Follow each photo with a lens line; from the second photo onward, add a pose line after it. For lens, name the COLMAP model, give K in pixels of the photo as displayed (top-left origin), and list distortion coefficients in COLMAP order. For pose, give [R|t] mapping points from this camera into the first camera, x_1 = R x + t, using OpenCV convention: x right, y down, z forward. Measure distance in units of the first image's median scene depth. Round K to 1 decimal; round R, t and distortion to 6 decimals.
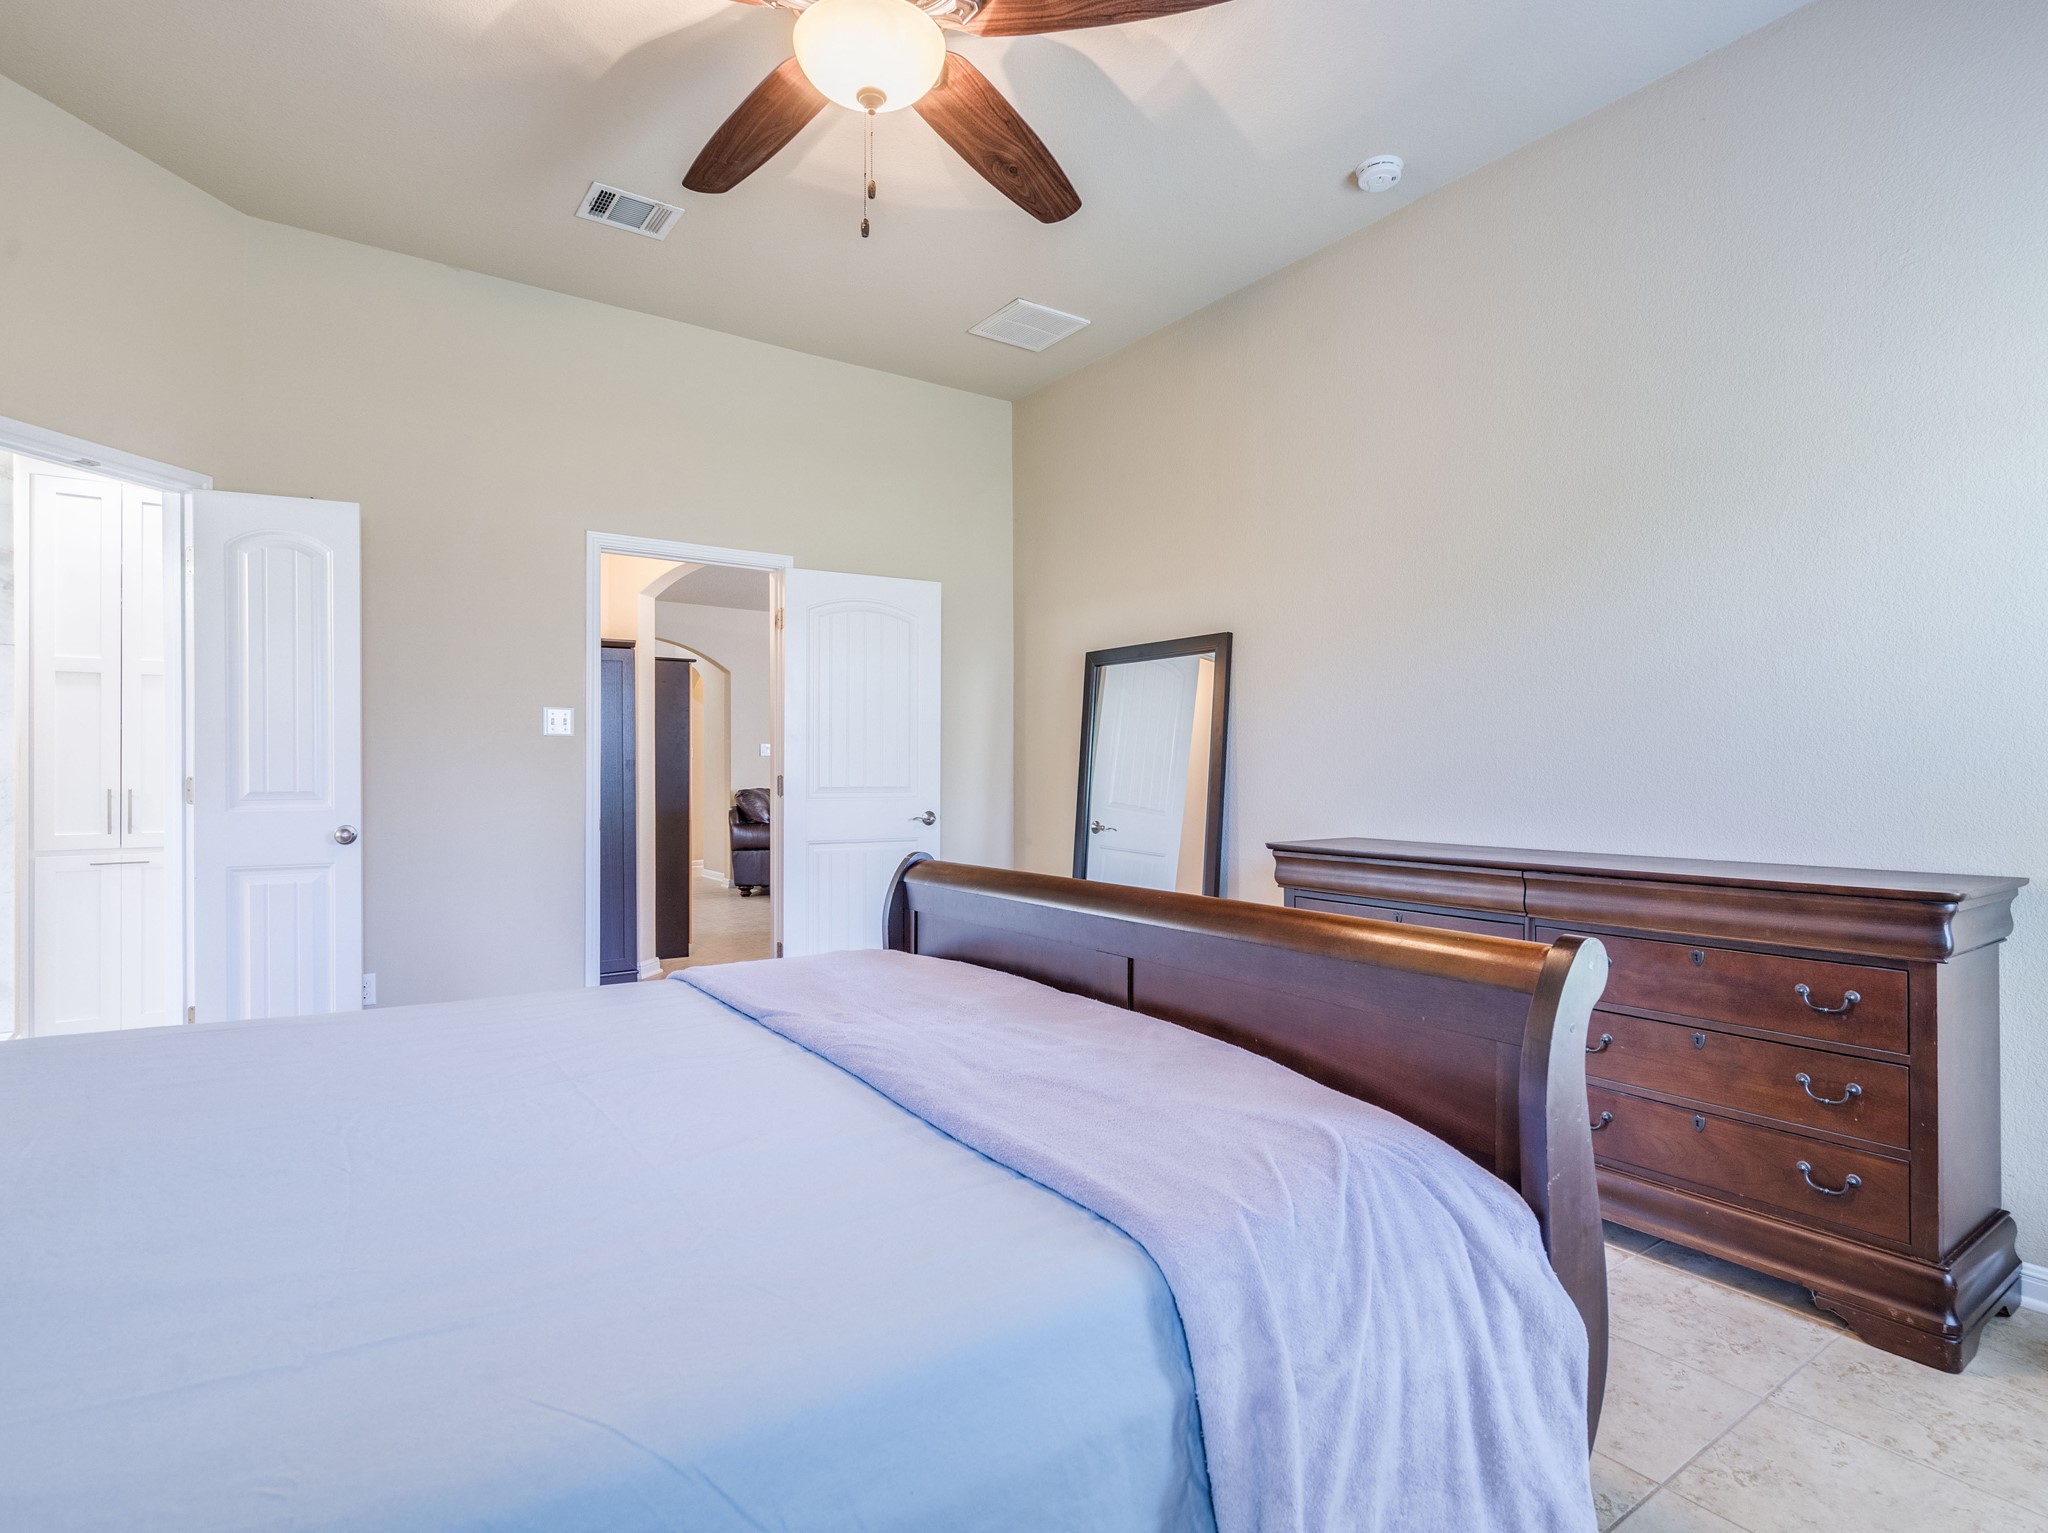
lens RADIAL K [[1044.2, 0, 1020.9], [0, 1044.2, 763.9], [0, 0, 1]] dist [-0.009644, 0.001088]
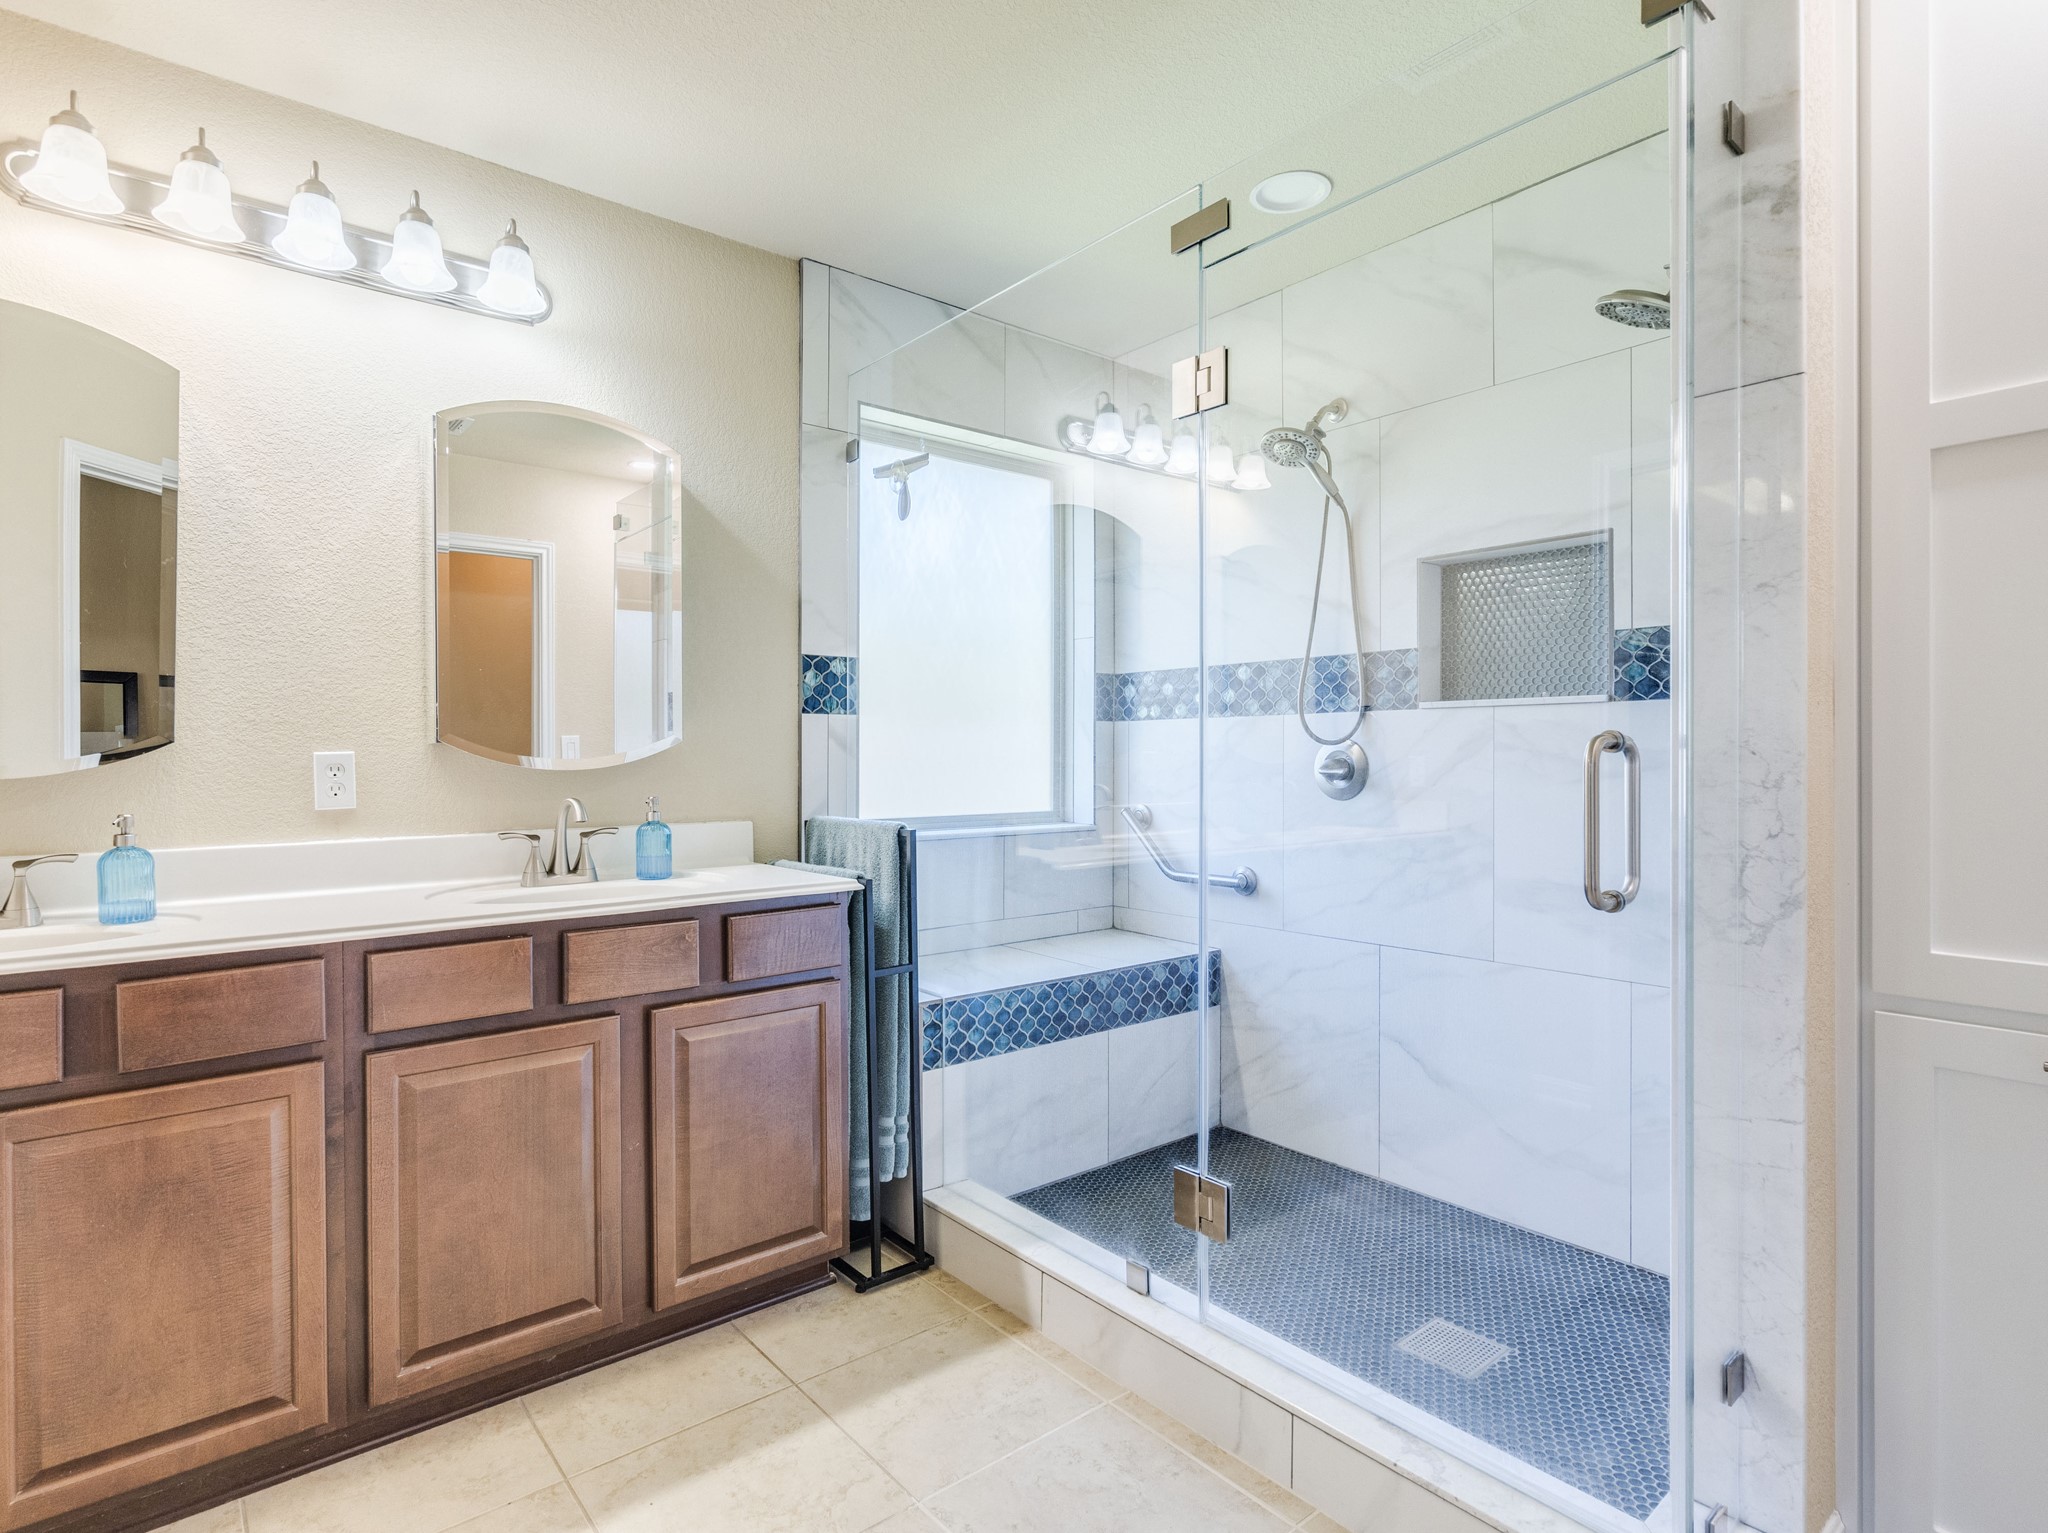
lens RADIAL K [[1044.2, 0, 1021.1], [0, 1044.2, 762.5], [0, 0, 1]] dist [-0.009644, 0.001088]
pose [[0.068334, 0.001907, -0.997661, -0.660972], [0.001958, 0.999996, 0.002046, 0.007058], [0.997661, -0.002094, 0.068330, 0.730469]]
